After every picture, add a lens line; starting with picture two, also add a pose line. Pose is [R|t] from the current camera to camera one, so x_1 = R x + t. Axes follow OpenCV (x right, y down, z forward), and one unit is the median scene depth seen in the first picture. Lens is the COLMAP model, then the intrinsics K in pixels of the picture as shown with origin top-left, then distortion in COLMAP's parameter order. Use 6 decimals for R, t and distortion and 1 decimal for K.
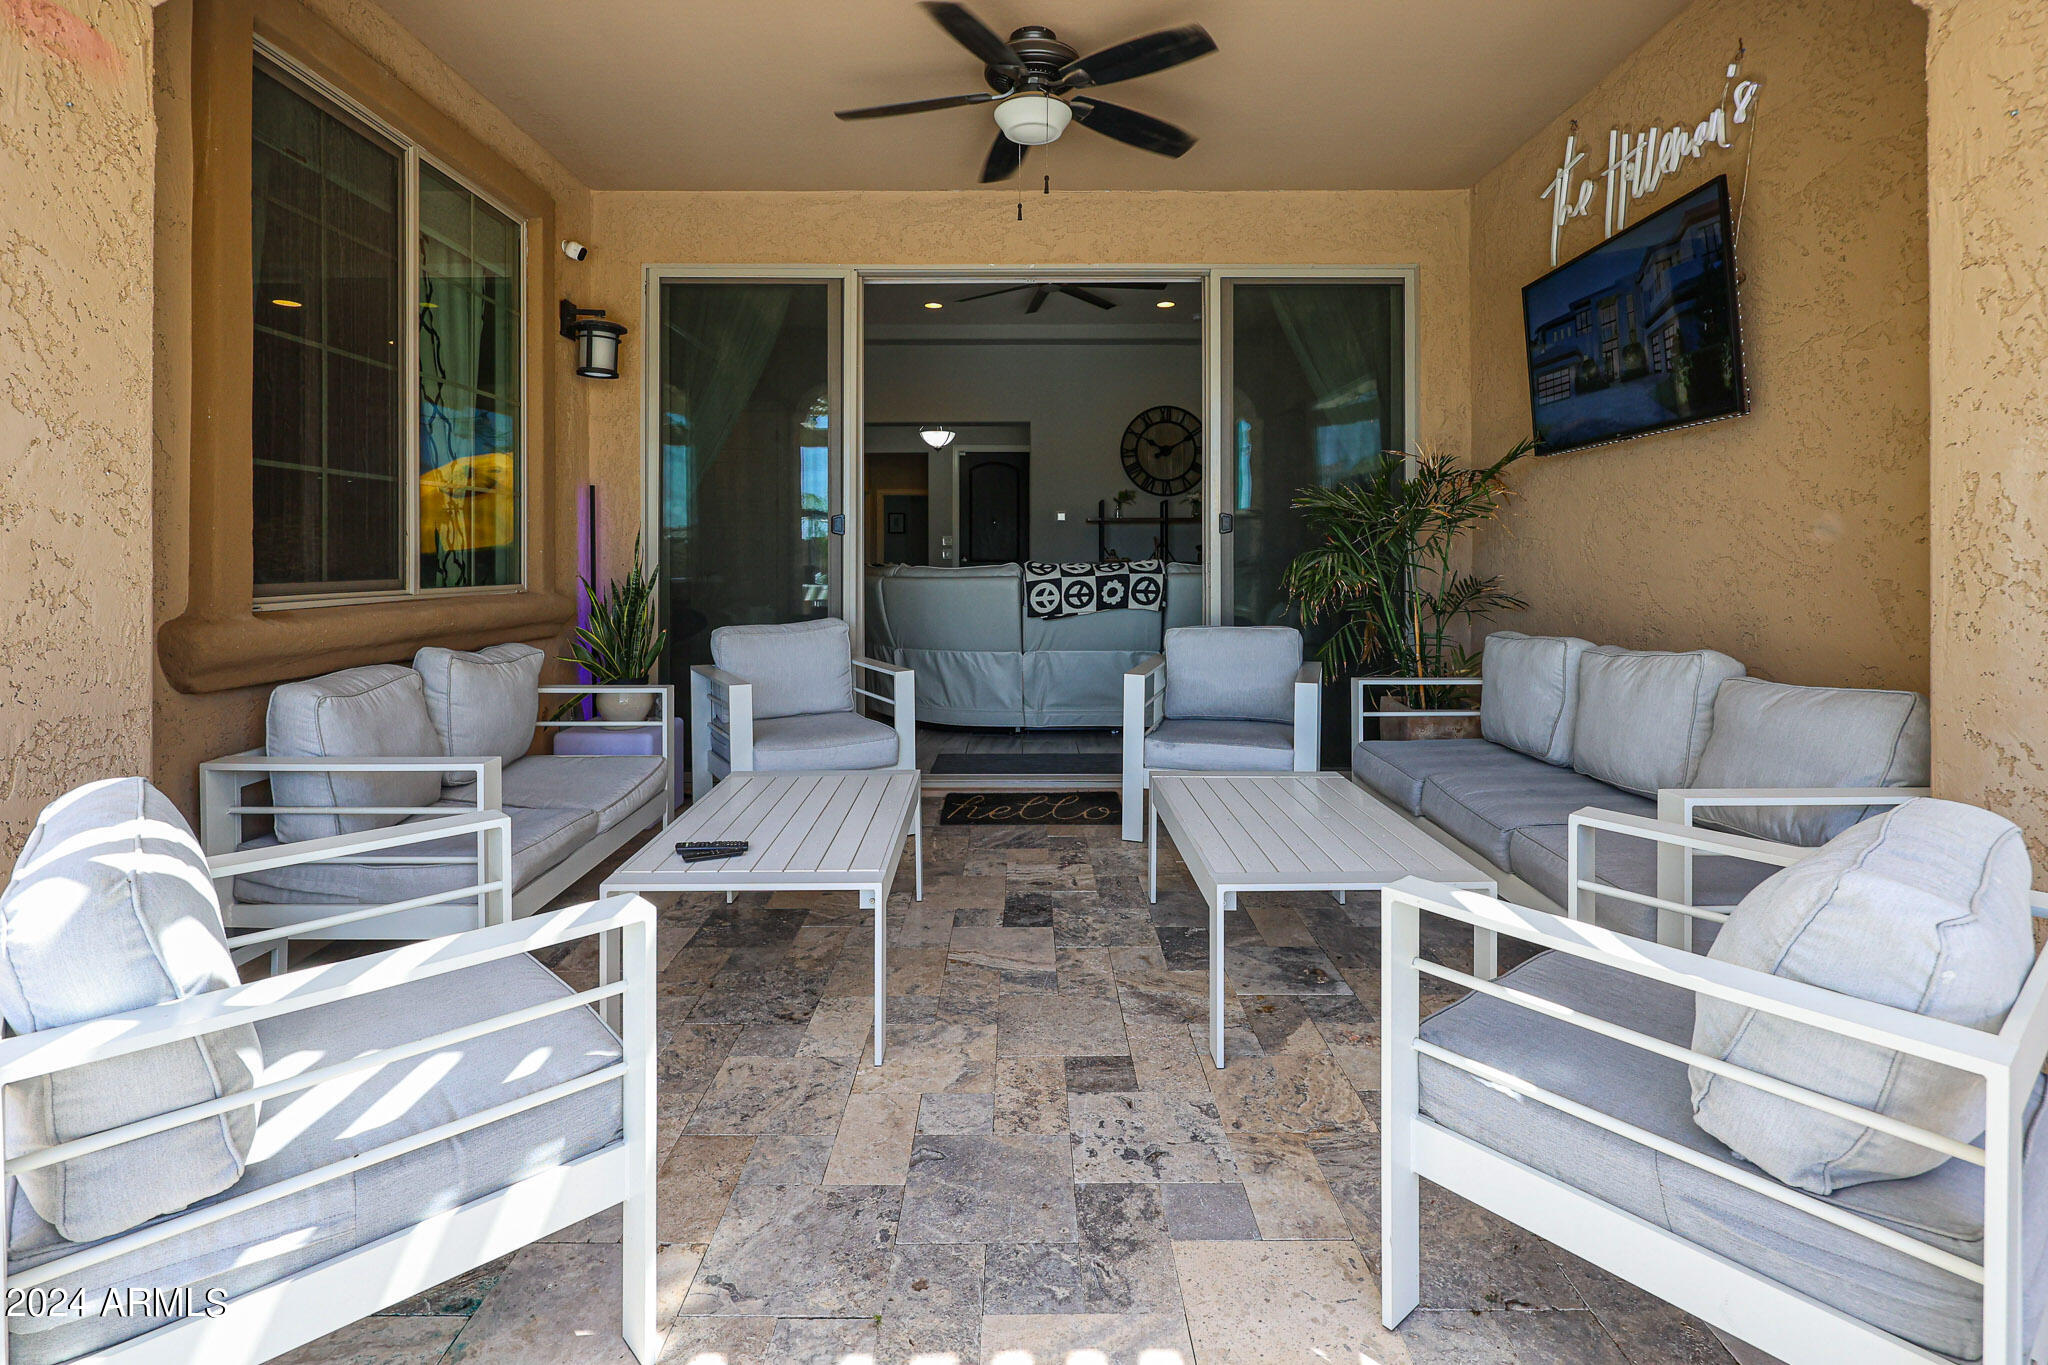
lens RADIAL K [[980.2, 0, 1016.5], [0, 980.2, 569.5], [0, 0, 1]] dist [-0.000674, -0.000274]
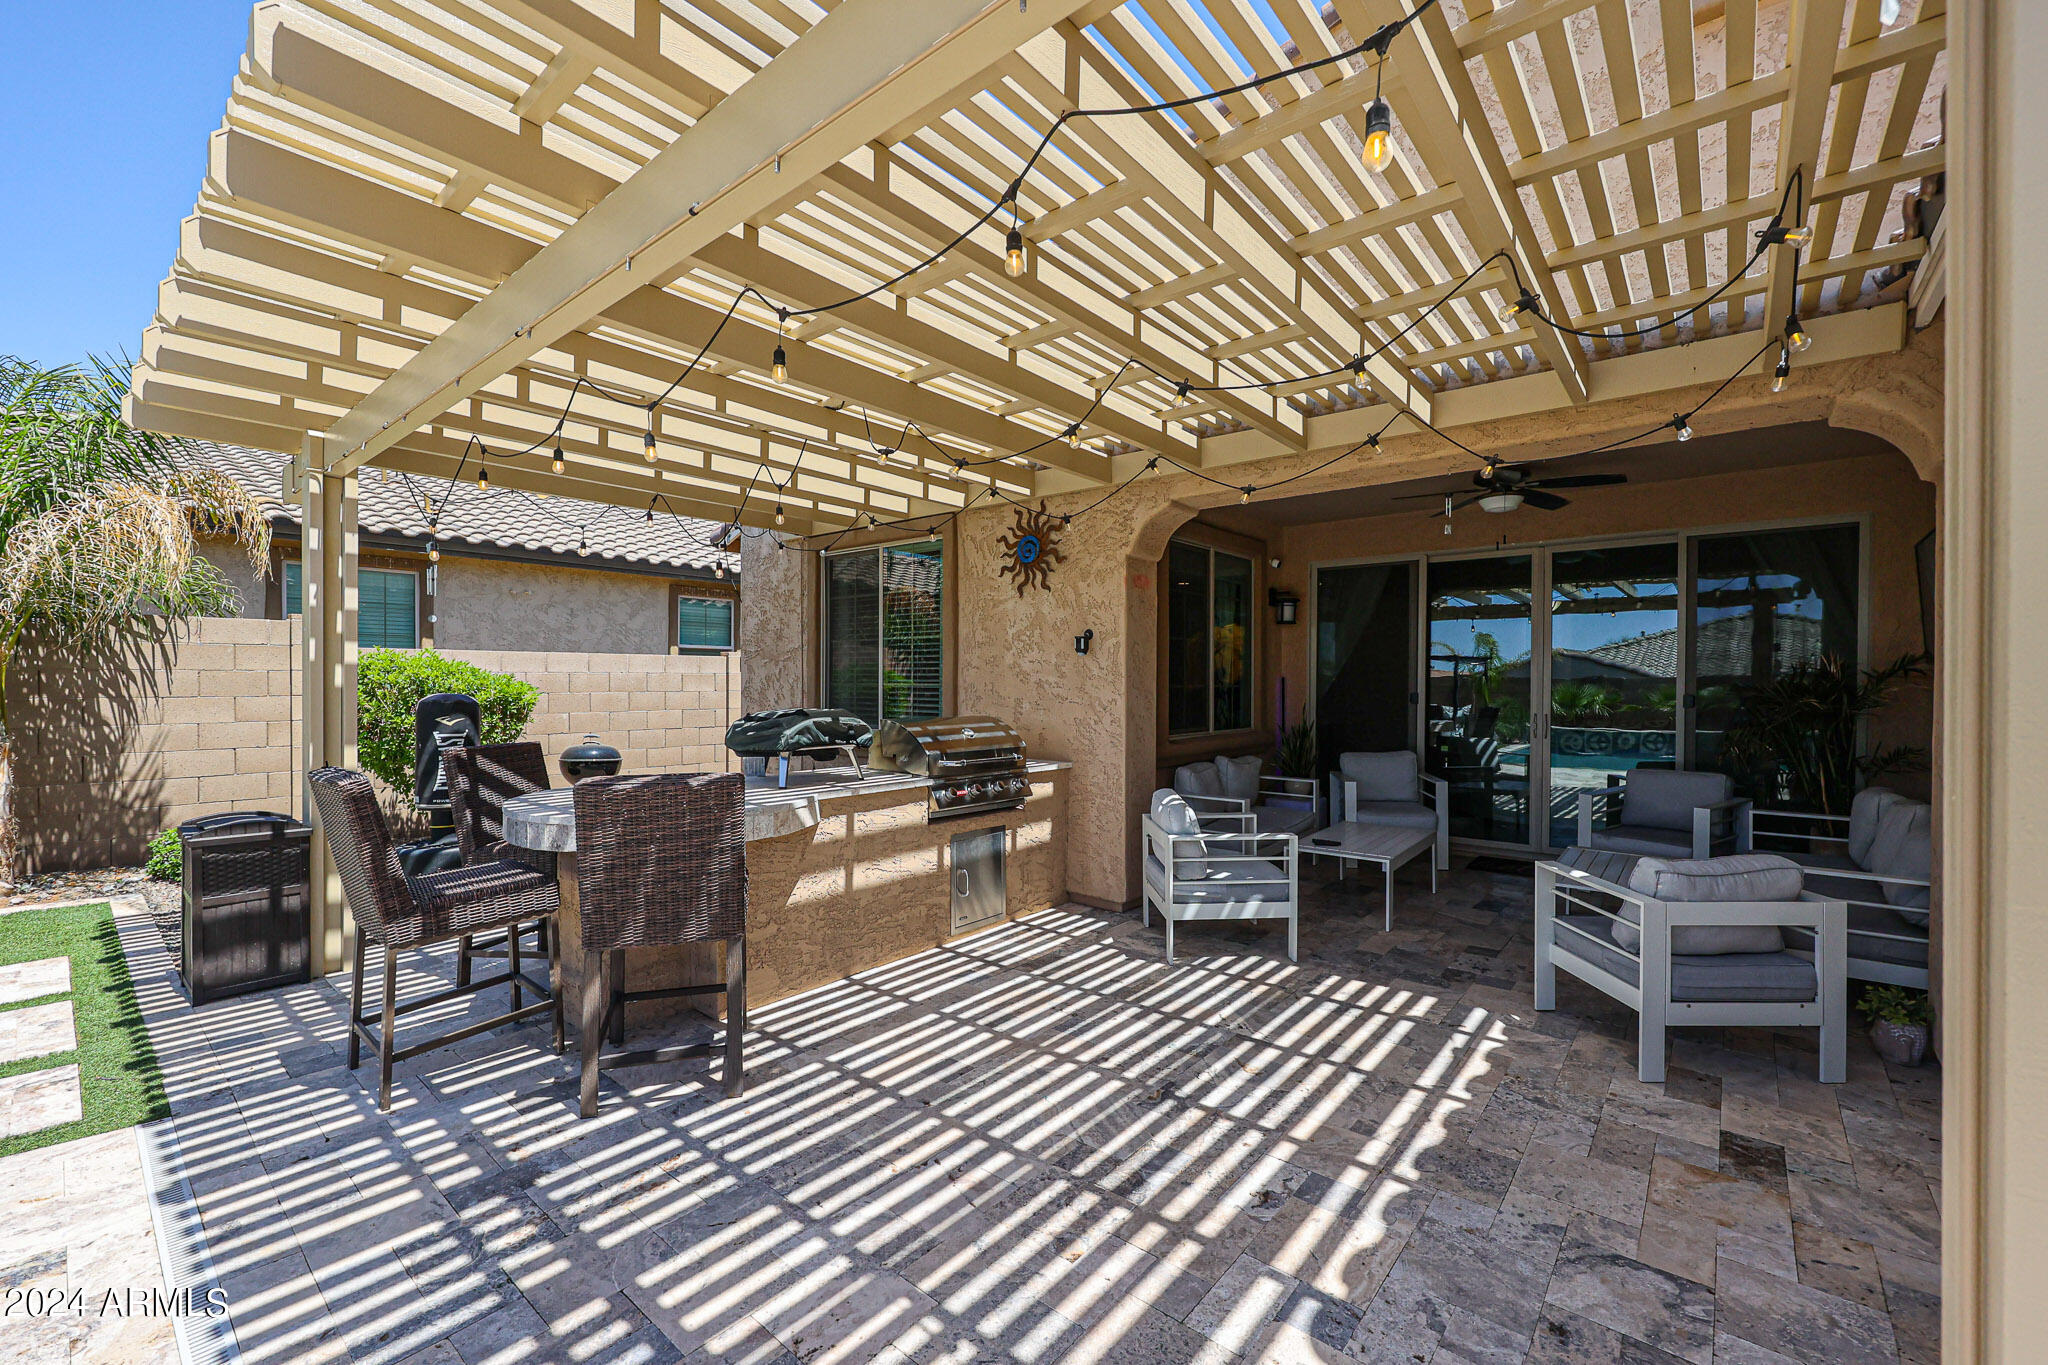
lens RADIAL K [[822.7, 0, 1028.8], [0, 822.7, 685.6], [0, 0, 1]] dist [-0.004306, 0.000809]
pose [[0.757185, 0.003856, -0.653189, 0.317957], [-0.006949, 0.999974, -0.002153, -0.072343], [0.653164, 0.006169, 0.757192, -0.718042]]
